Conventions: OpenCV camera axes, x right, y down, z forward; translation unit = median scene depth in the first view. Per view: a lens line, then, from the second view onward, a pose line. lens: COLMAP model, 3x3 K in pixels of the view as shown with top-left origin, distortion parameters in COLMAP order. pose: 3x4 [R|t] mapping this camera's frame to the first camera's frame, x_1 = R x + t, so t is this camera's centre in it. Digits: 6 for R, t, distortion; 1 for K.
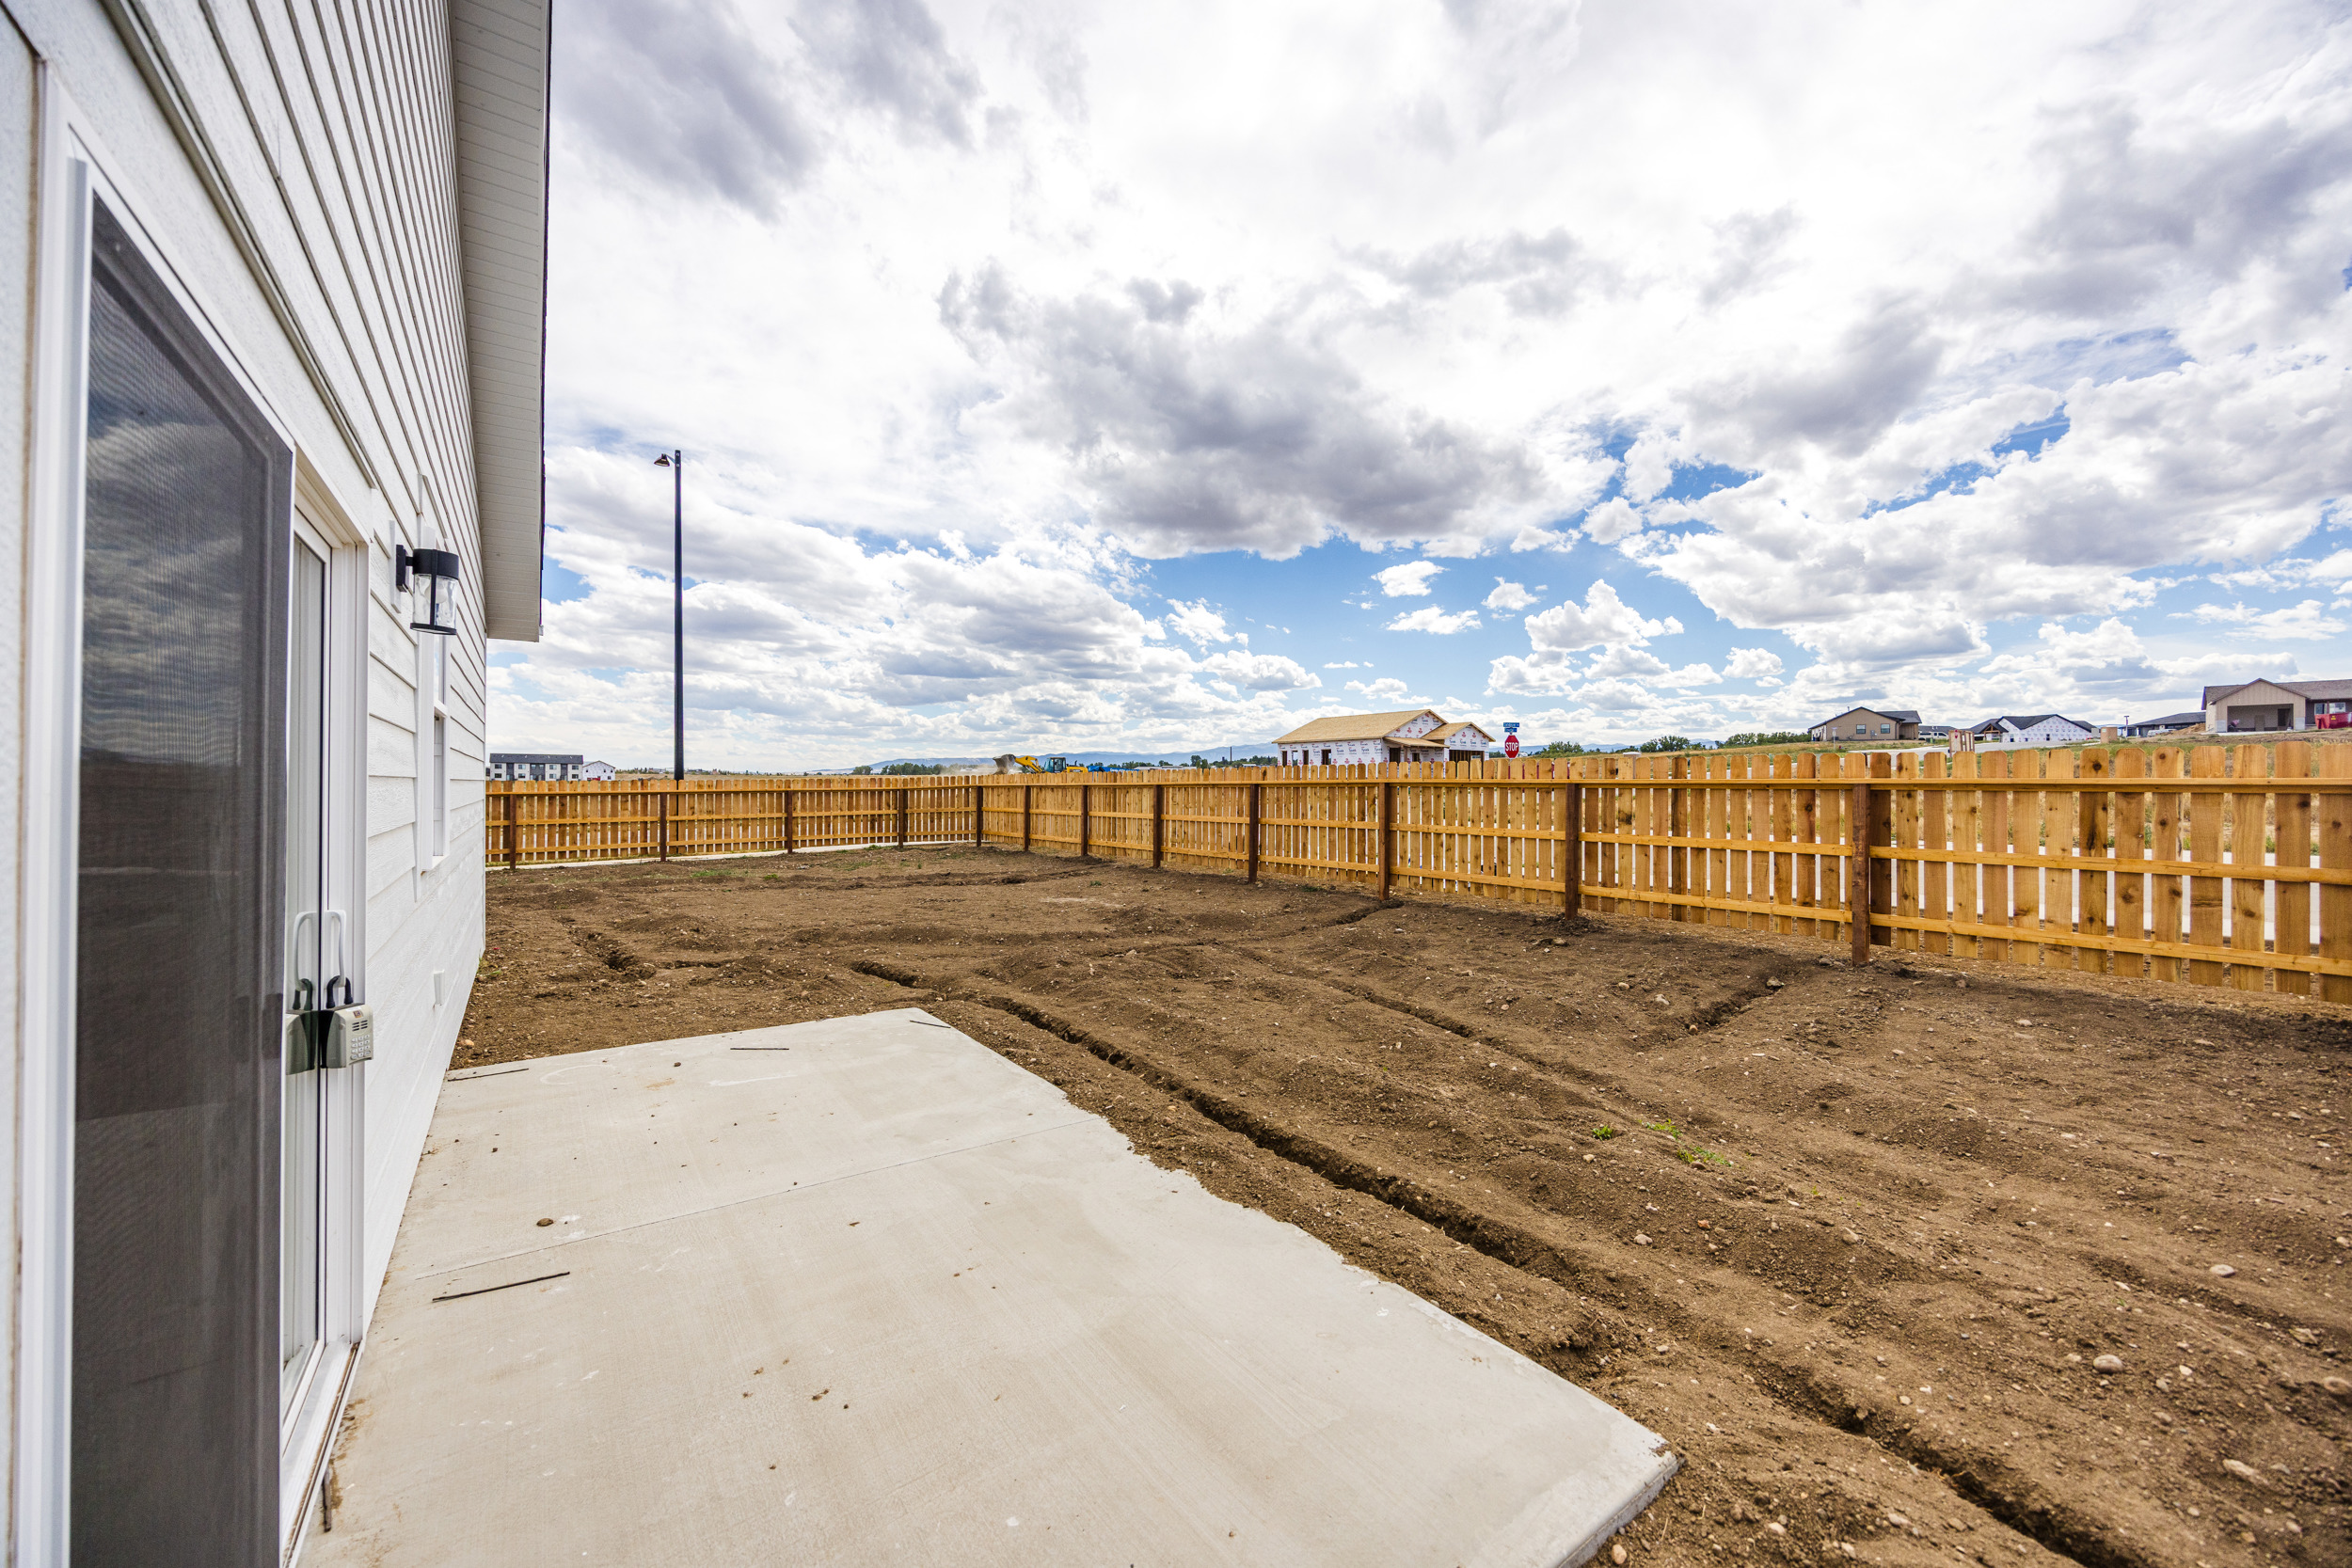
lens RADIAL K [[998.5, 0, 1188.2], [0, 998.5, 784.0], [0, 0, 1]] dist [-0.000899, 0.000017]
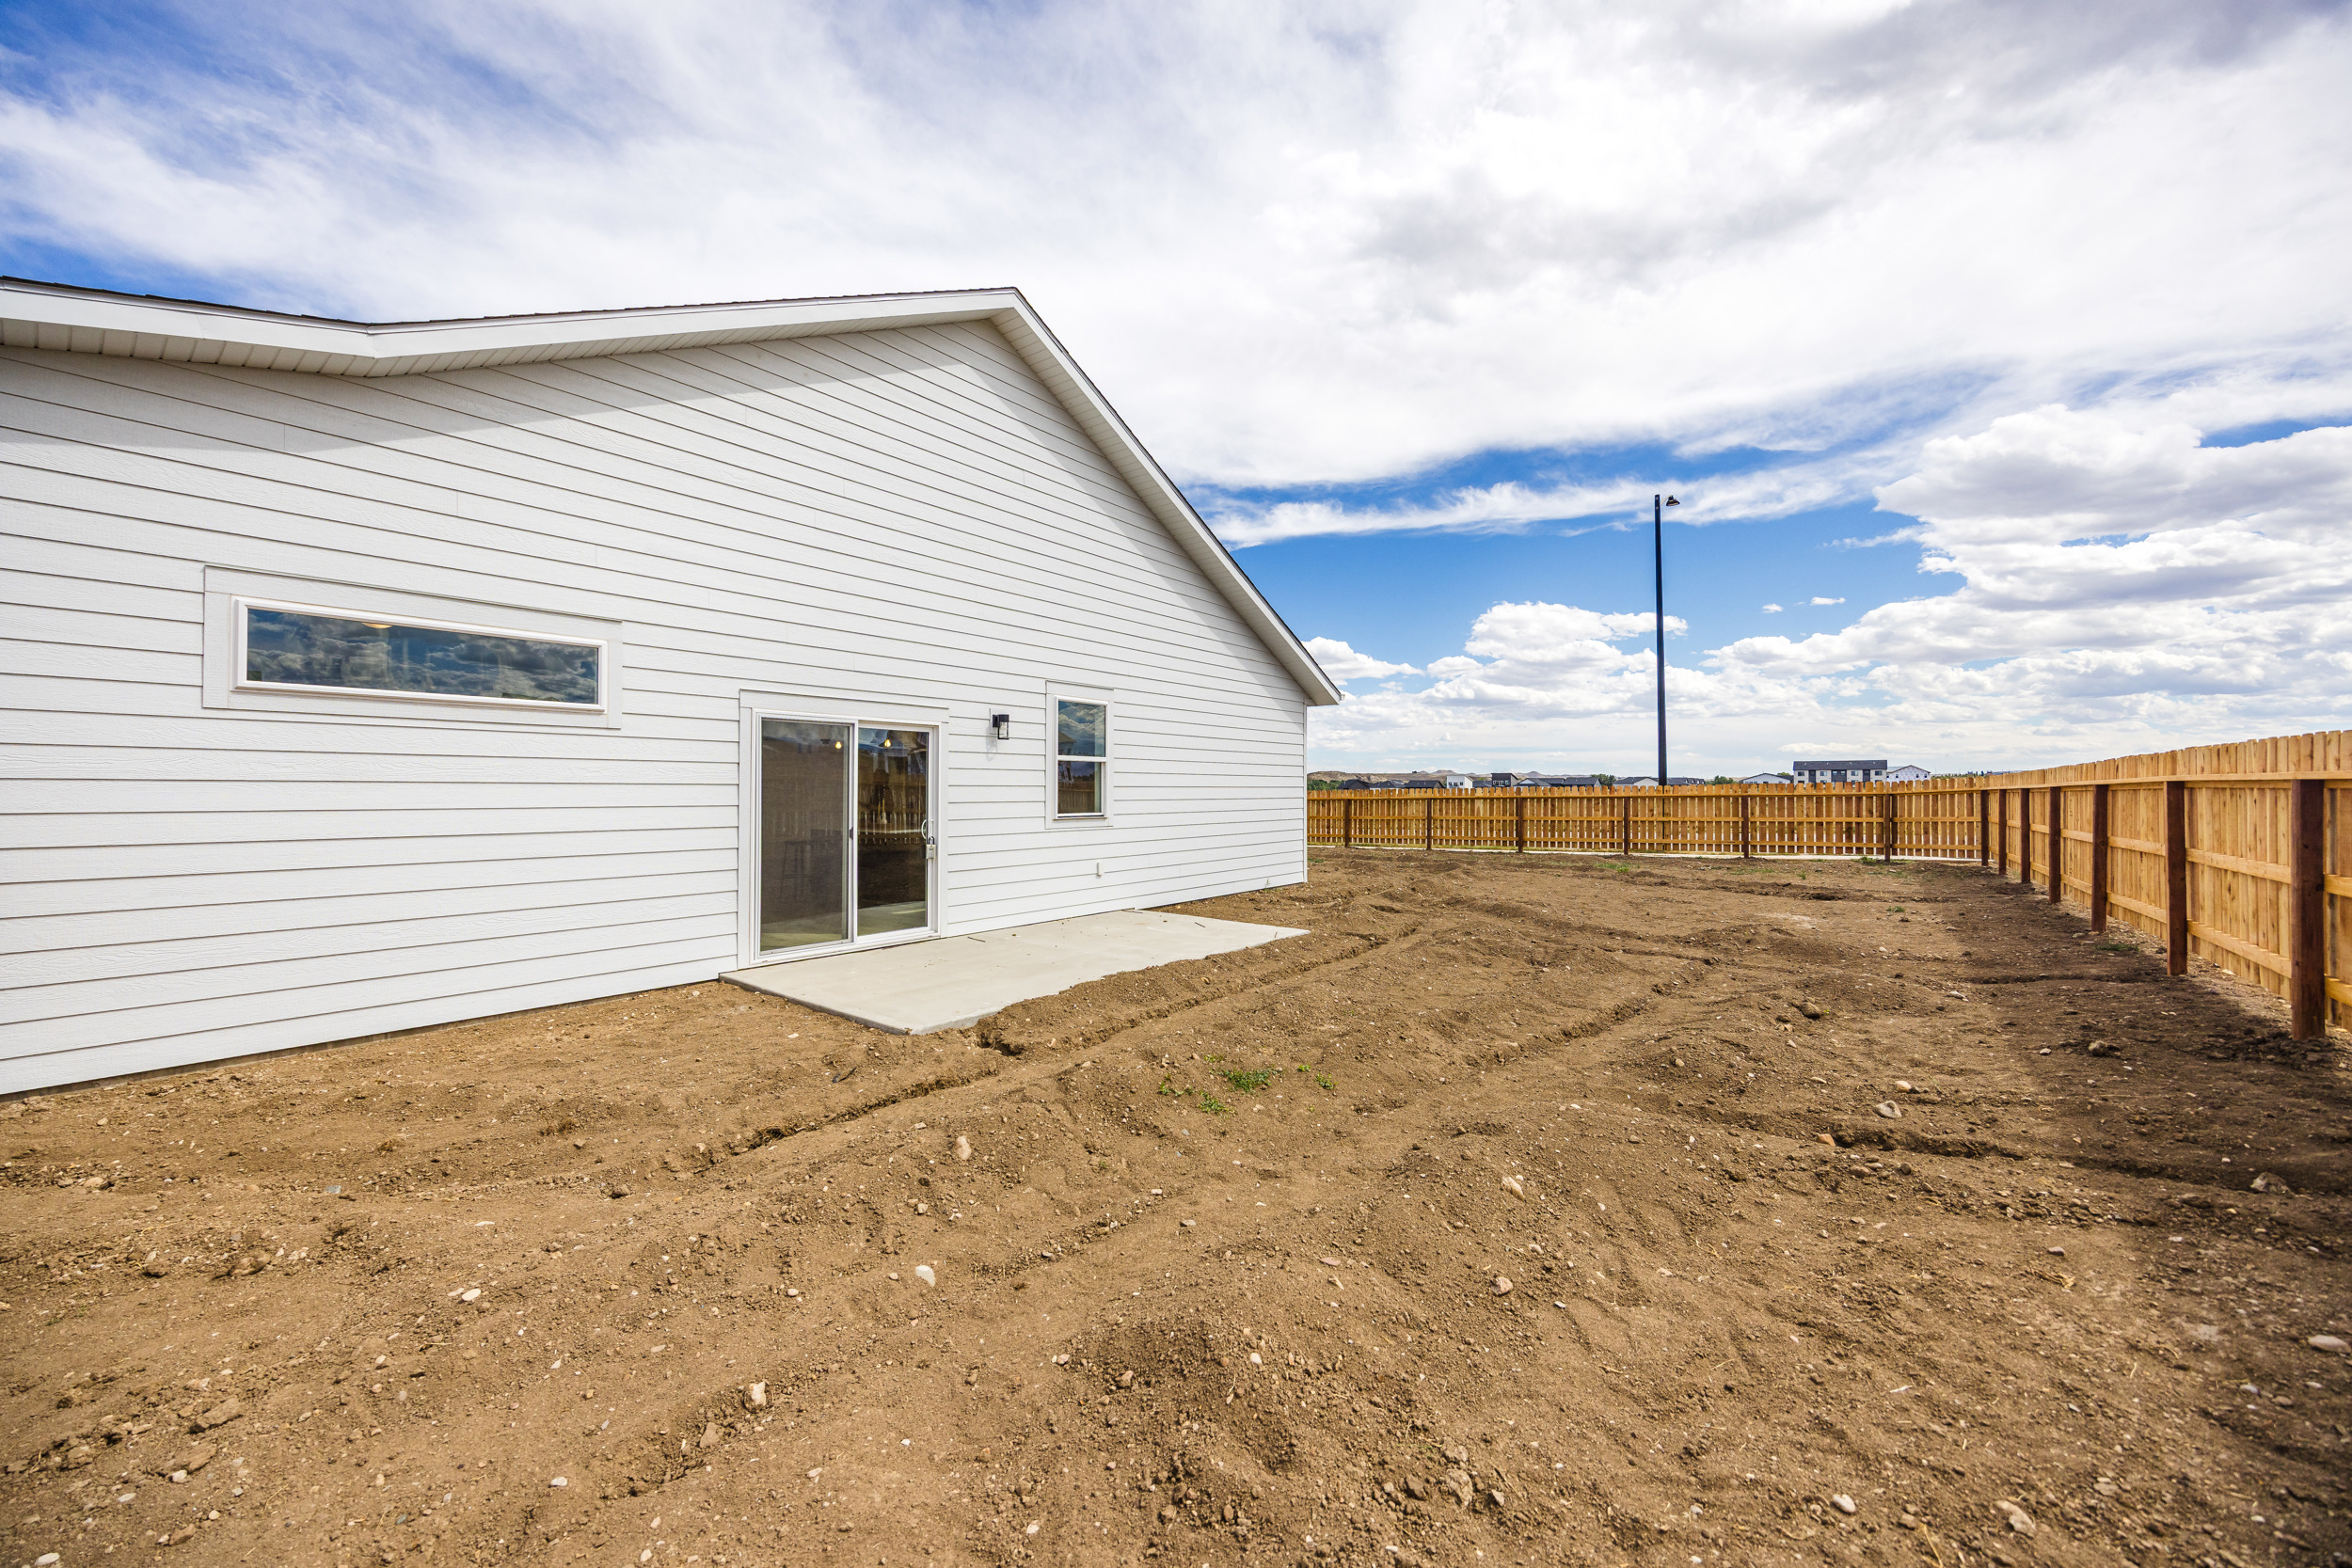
lens RADIAL K [[897.0, 0, 1176.8], [0, 897.0, 784.2], [0, 0, 1]] dist [0.001344, -0.001143]
pose [[0.263467, -0.013863, -0.964569, 0.310894], [0.008259, 0.999893, -0.012115, 0.001487], [0.964633, -0.004774, 0.263553, 0.213985]]
